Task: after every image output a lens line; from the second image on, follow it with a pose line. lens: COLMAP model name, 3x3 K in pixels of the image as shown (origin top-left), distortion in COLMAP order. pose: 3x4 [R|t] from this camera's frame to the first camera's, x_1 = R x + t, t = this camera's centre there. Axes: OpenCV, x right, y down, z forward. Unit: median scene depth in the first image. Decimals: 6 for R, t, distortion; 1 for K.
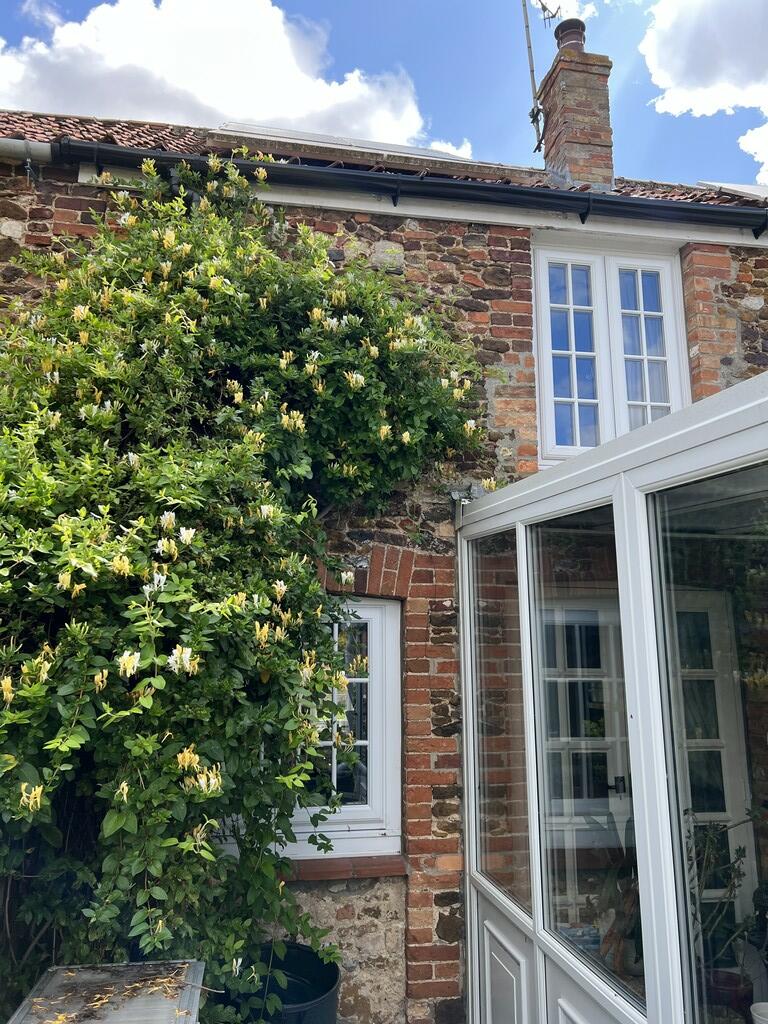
lens RADIAL K [[770.7, 0, 380.9], [0, 770.7, 511.1], [0, 0, 1]] dist [-0.003446, -0.000652]
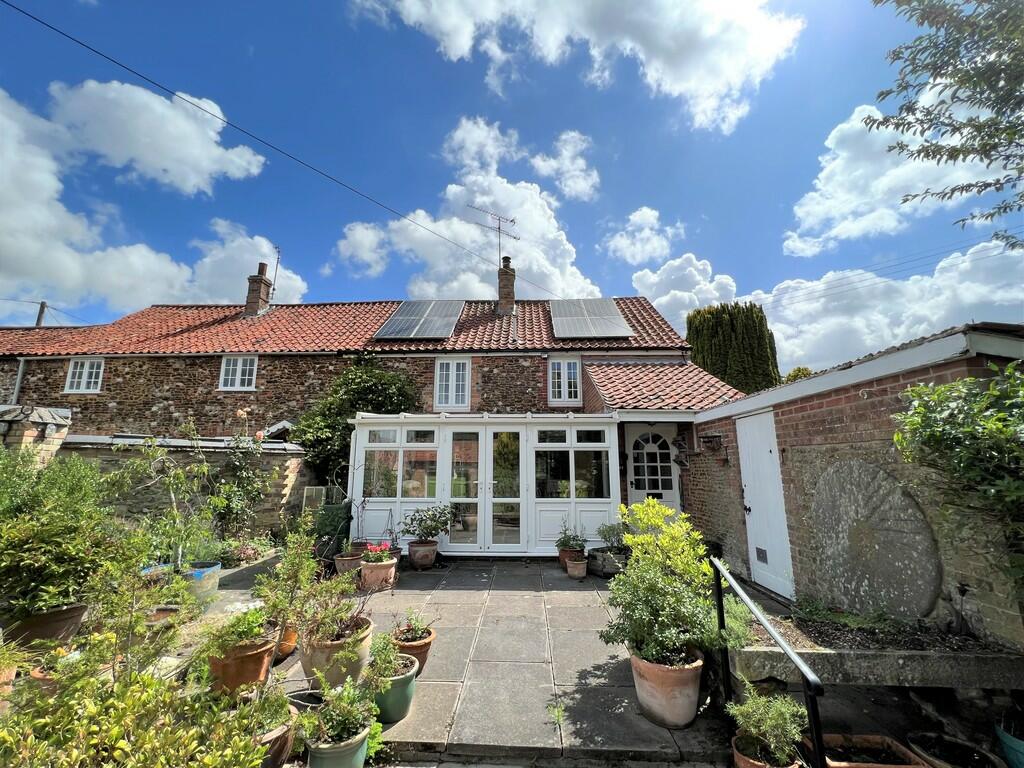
lens RADIAL K [[411.4, 0, 514.1], [0, 411.4, 385.5], [0, 0, 1]] dist [-0.002877, -0.000448]
pose [[0.976853, -0.033588, -0.211257, 1.181396], [0.035555, 0.999352, 0.005519, -0.191000], [0.210935, -0.012902, 0.977415, -1.320646]]
